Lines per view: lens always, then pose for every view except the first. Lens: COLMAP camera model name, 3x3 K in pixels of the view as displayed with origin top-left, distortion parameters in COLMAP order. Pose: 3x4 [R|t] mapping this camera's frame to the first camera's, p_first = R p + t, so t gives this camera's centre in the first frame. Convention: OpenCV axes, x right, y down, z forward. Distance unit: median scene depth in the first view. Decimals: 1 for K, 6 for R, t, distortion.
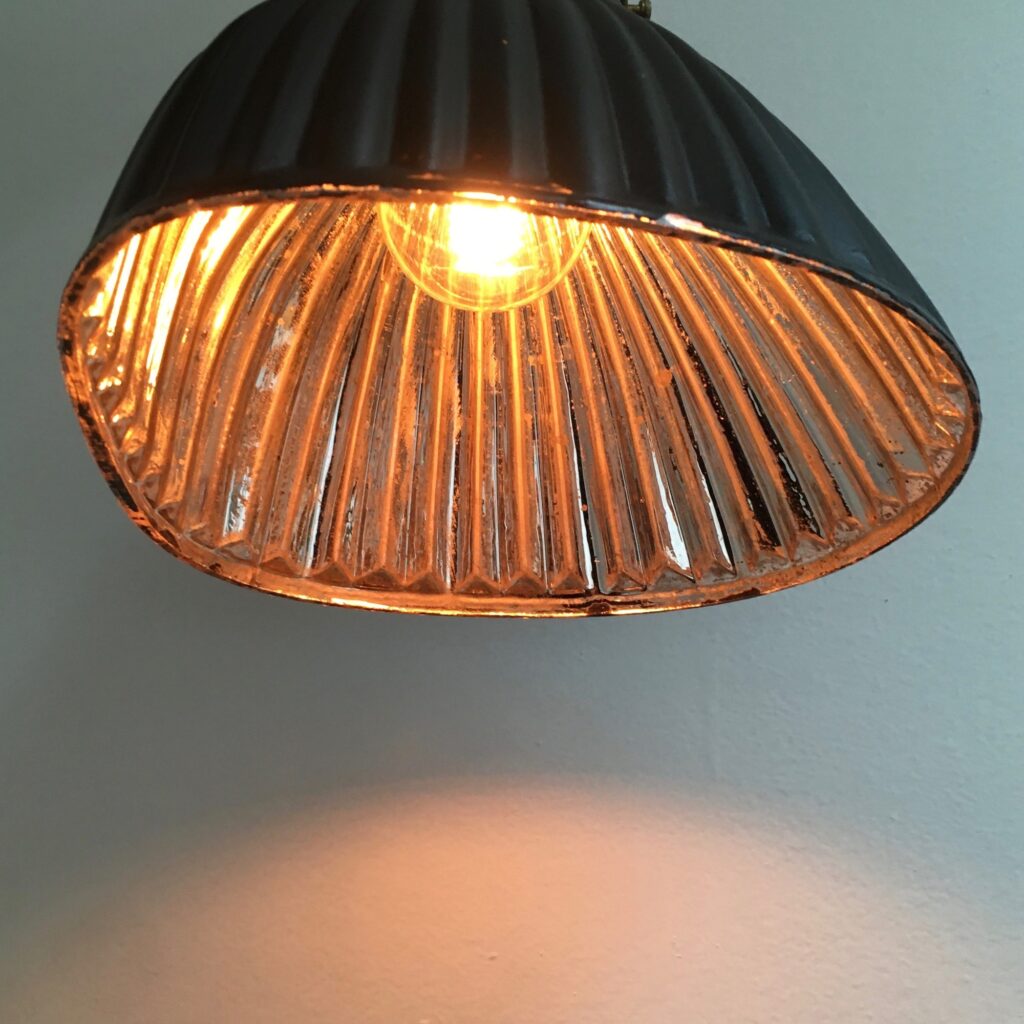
lens RADIAL K [[804.5, 0, 512.1], [0, 804.5, 472.1], [0, 0, 1]] dist [0.004215, 0.000185]
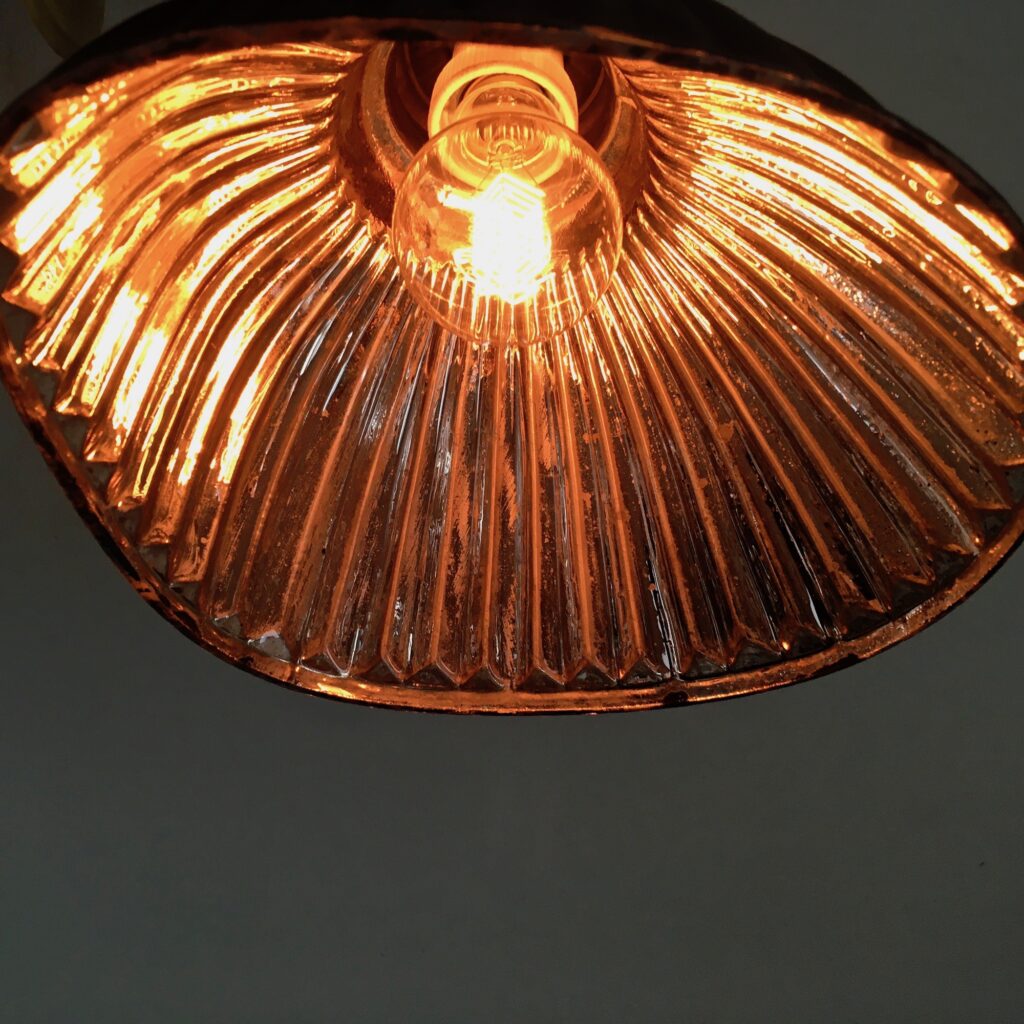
lens RADIAL K [[804.5, 0, 512.1], [0, 804.5, 472.1], [0, 0, 1]] dist [0.004215, 0.000185]
pose [[0.989818, -0.074536, -0.121261, 0.056226], [0.051929, 0.982309, -0.179922, 0.076754], [0.132526, 0.171793, 0.976178, 0.082518]]
